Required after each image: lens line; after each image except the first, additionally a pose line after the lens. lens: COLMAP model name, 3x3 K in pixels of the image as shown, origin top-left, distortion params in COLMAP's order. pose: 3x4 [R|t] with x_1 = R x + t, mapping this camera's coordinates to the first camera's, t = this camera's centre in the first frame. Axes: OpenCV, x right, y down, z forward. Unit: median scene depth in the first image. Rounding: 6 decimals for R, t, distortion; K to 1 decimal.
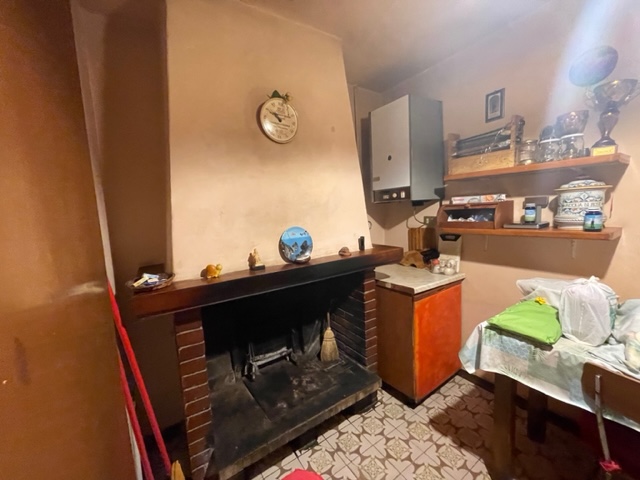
lens RADIAL K [[259.2, 0, 318.5], [0, 259.2, 239.2], [0, 0, 1]] dist [-0.003848, 0.000506]
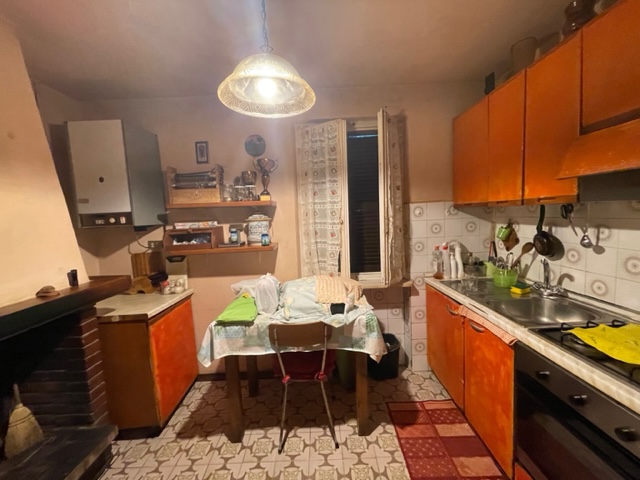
lens RADIAL K [[259.2, 0, 318.5], [0, 259.2, 239.2], [0, 0, 1]] dist [-0.003848, 0.000506]
pose [[0.546790, -0.047713, 0.835909, -0.092025], [0.111502, 0.993632, -0.016221, -0.006512], [-0.829812, 0.102075, 0.548628, -0.130840]]
